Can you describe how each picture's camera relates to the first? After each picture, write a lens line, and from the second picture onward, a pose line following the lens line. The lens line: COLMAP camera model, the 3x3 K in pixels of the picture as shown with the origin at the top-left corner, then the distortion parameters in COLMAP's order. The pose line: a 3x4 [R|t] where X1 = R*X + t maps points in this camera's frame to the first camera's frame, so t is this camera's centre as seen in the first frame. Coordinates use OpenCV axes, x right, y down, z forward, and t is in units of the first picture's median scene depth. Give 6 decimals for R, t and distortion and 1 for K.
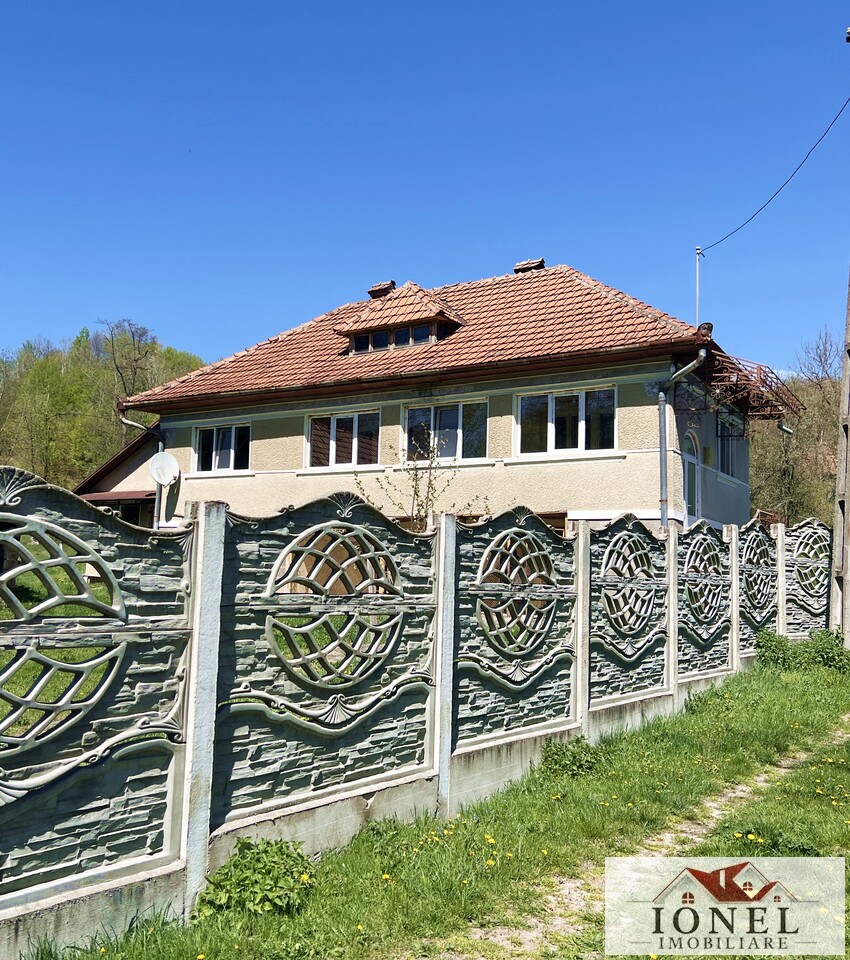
lens RADIAL K [[956.1, 0, 350.2], [0, 956.1, 481.1], [0, 0, 1]] dist [0.048221, 0.000000]
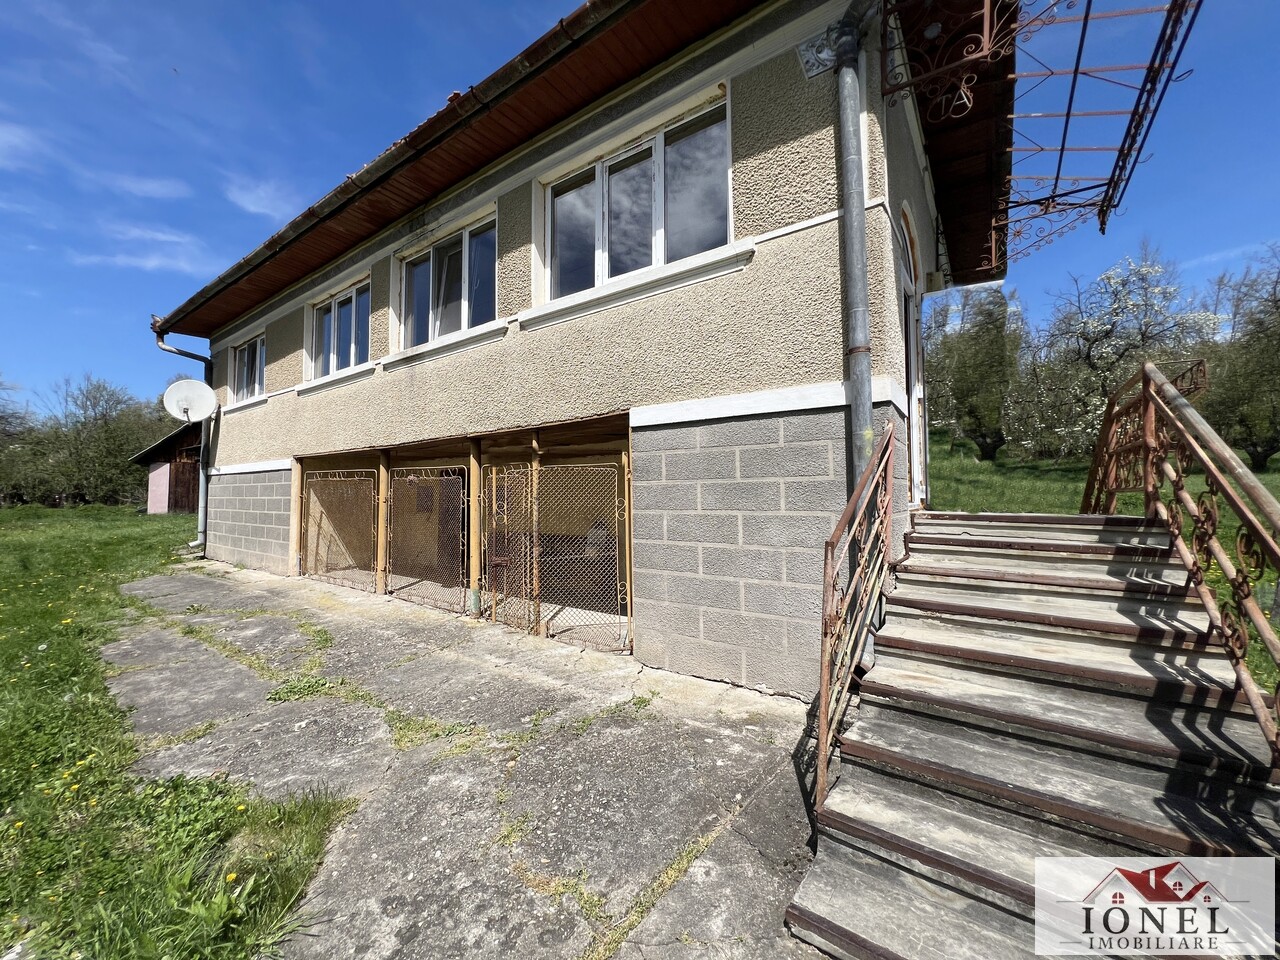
lens RADIAL K [[512.4, 0, 640.3], [0, 512.4, 474.7], [0, 0, 1]] dist [-0.002810, 0.001483]
pose [[0.998852, -0.034878, -0.032840, 0.230296], [0.036706, 0.997710, 0.056802, 0.046681], [0.030784, -0.057943, 0.997845, 0.739495]]
